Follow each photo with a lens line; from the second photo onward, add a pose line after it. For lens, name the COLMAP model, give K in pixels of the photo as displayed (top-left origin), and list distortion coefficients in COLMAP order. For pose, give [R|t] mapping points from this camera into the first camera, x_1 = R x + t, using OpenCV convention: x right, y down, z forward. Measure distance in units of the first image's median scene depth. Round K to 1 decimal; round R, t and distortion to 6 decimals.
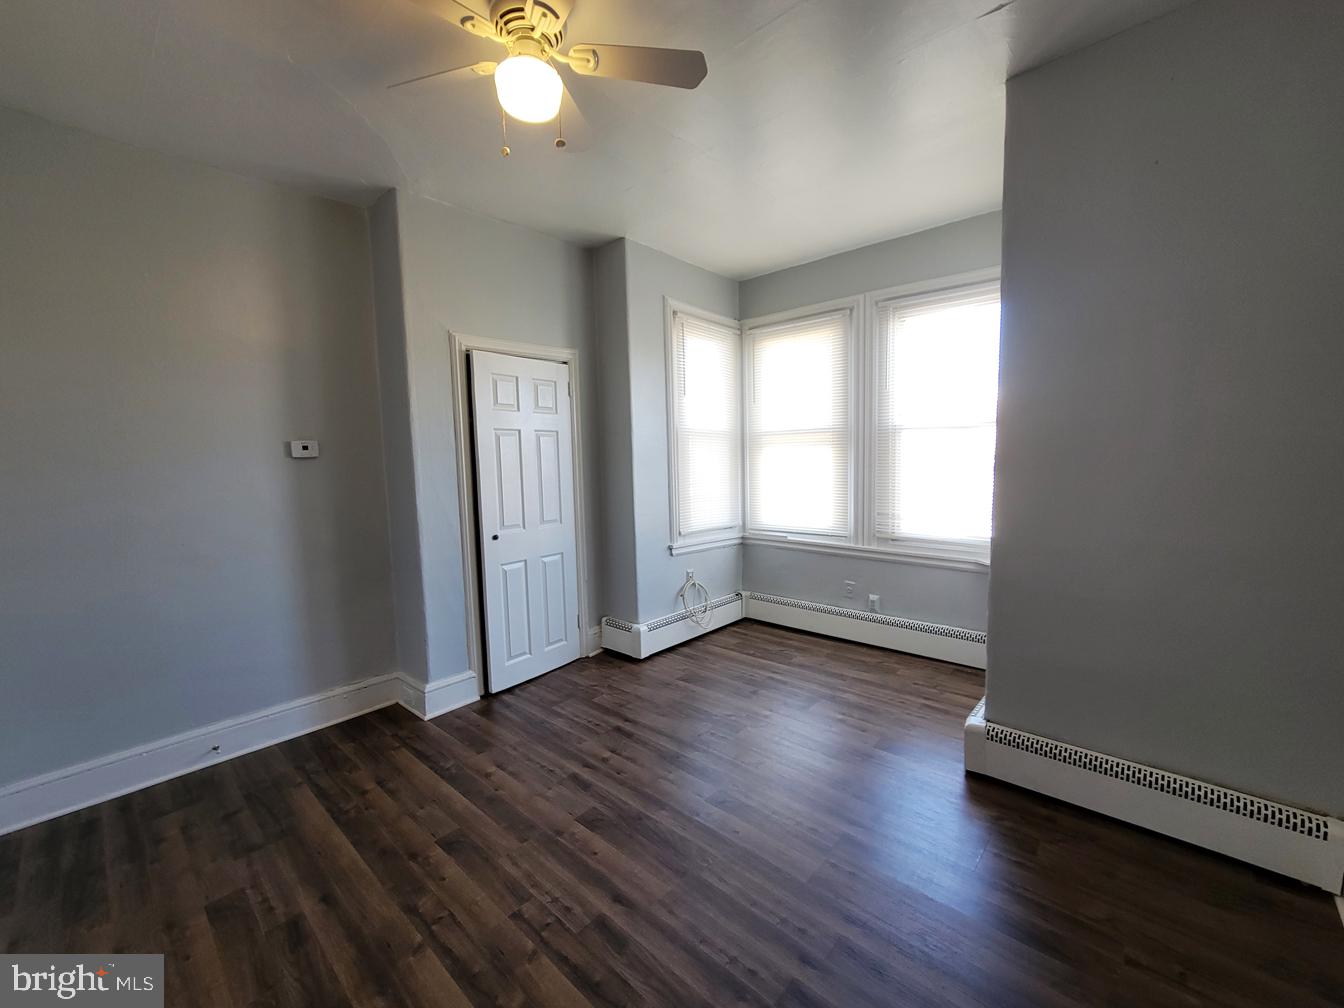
lens RADIAL K [[546.3, 0, 671.4], [0, 546.3, 504.3], [0, 0, 1]] dist [-0.007630, 0.001534]
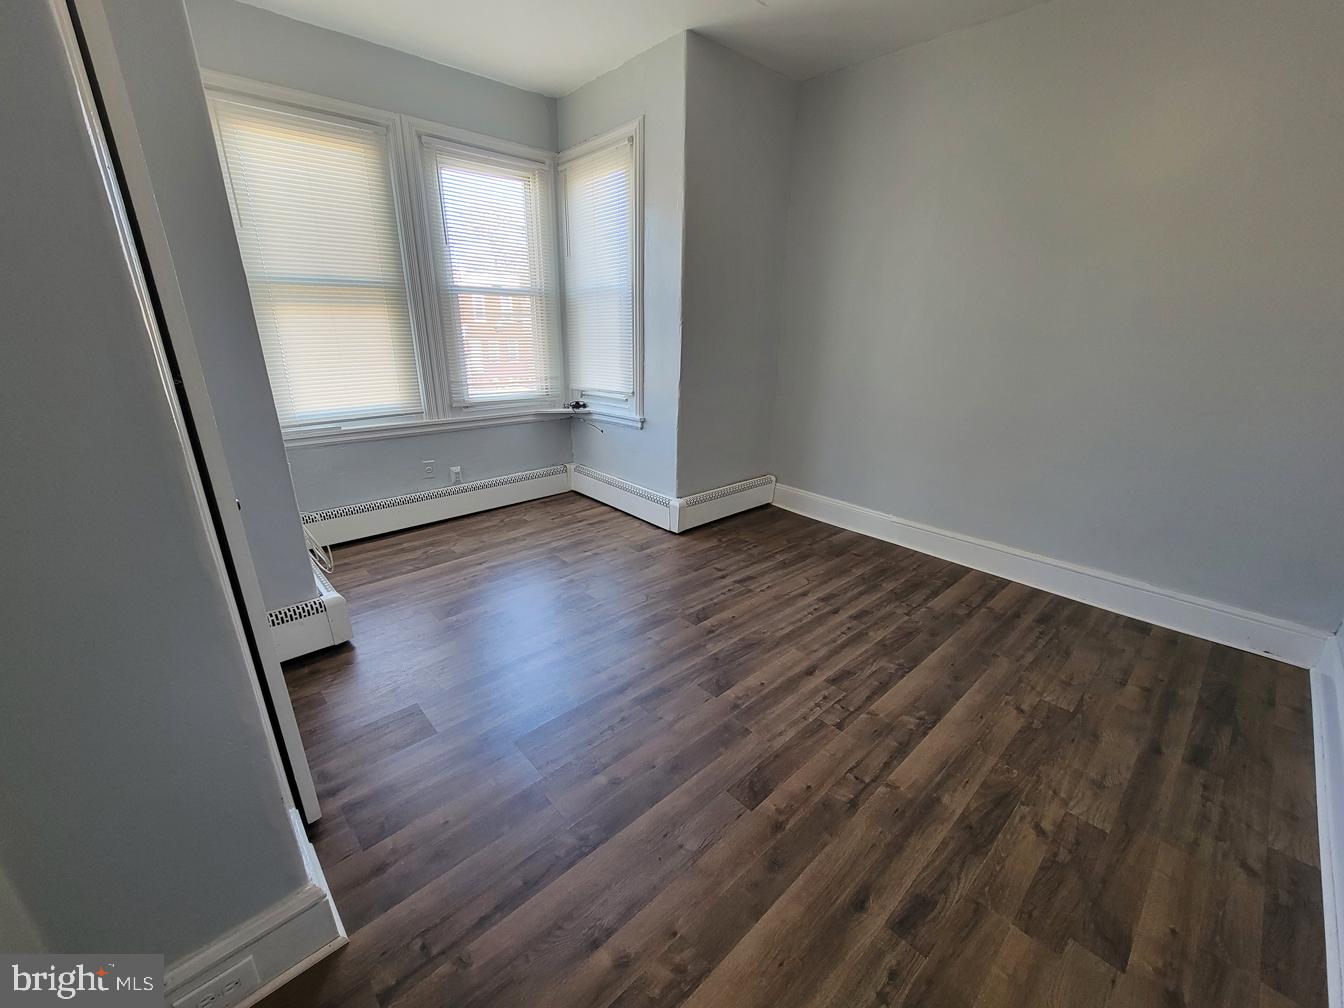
lens RADIAL K [[546.3, 0, 650.2], [0, 546.3, 505.2], [0, 0, 1]] dist [-0.007630, 0.001534]
pose [[0.107634, -0.297164, 0.948740, -0.966876], [0.074764, 0.954001, 0.290330, -0.050260], [-0.991375, 0.039682, 0.124900, 0.921245]]
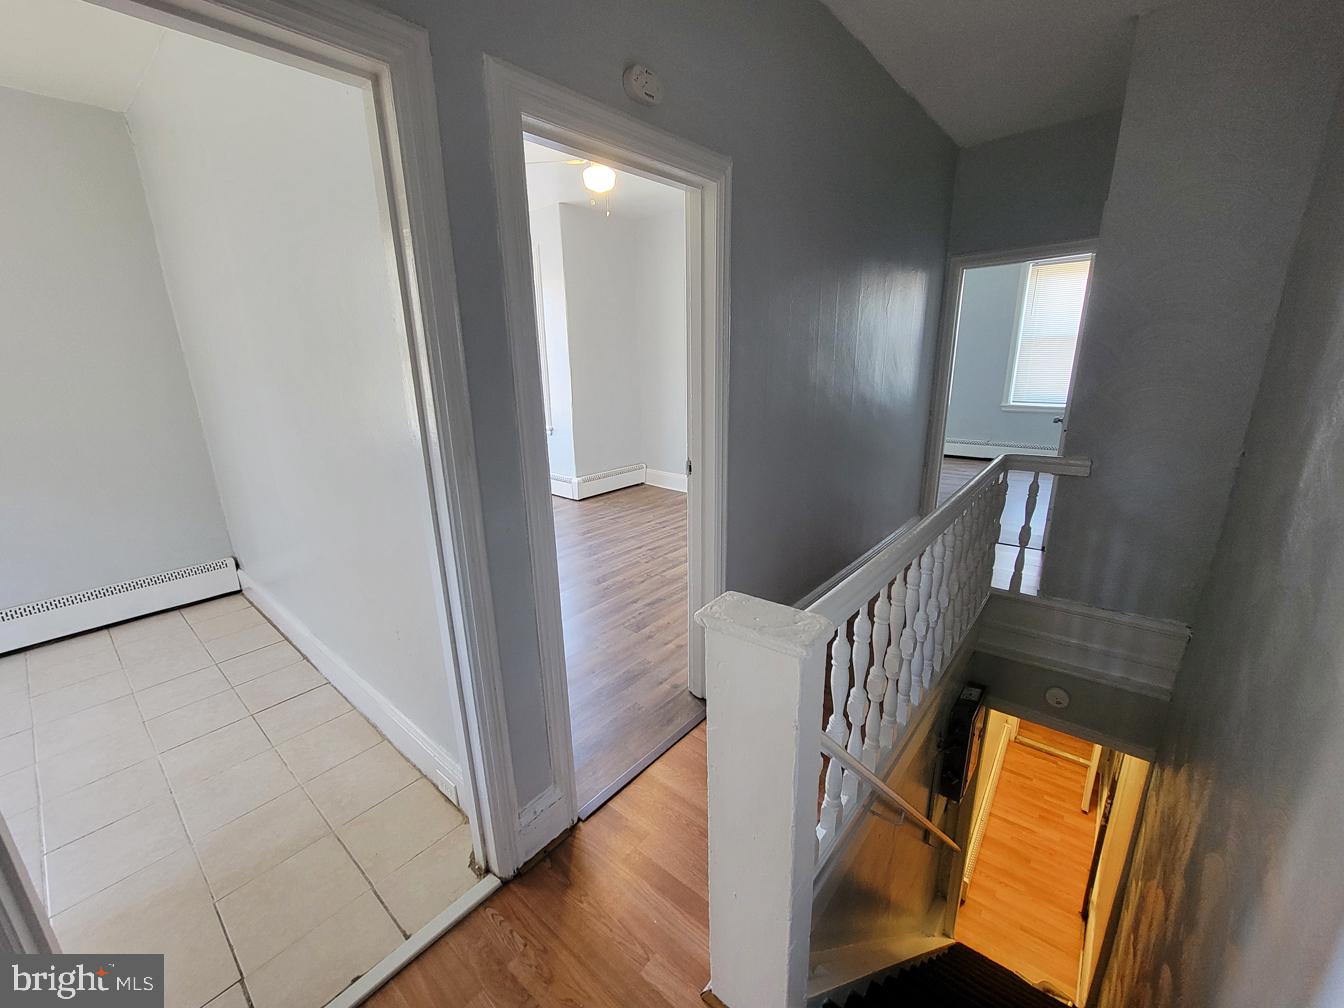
lens RADIAL K [[546.3, 0, 667.0], [0, 546.3, 506.1], [0, 0, 1]] dist [-0.007630, 0.001534]
pose [[-0.048441, -0.249036, 0.967282, -1.898609], [0.099930, 0.962352, 0.252771, -0.059489], [-0.993815, 0.108905, -0.021731, 0.697670]]
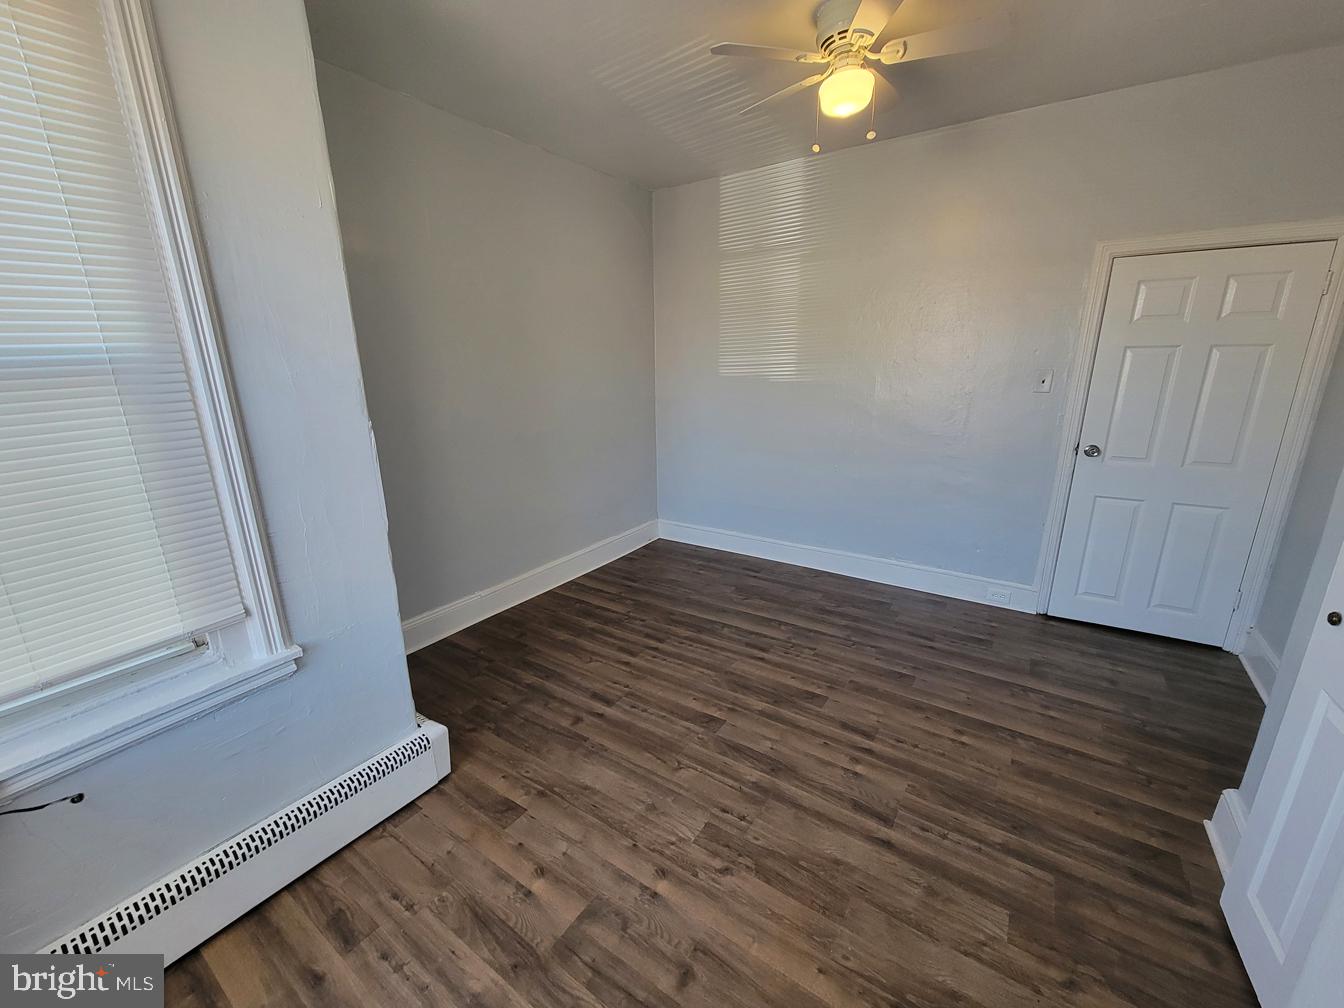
lens RADIAL K [[546.3, 0, 670.2], [0, 546.3, 506.0], [0, 0, 1]] dist [-0.007630, 0.001534]
pose [[-0.989741, 0.072895, -0.122877, 0.267907], [0.026304, 0.938317, 0.344773, -0.229049], [0.140429, 0.338004, -0.930609, 1.811737]]
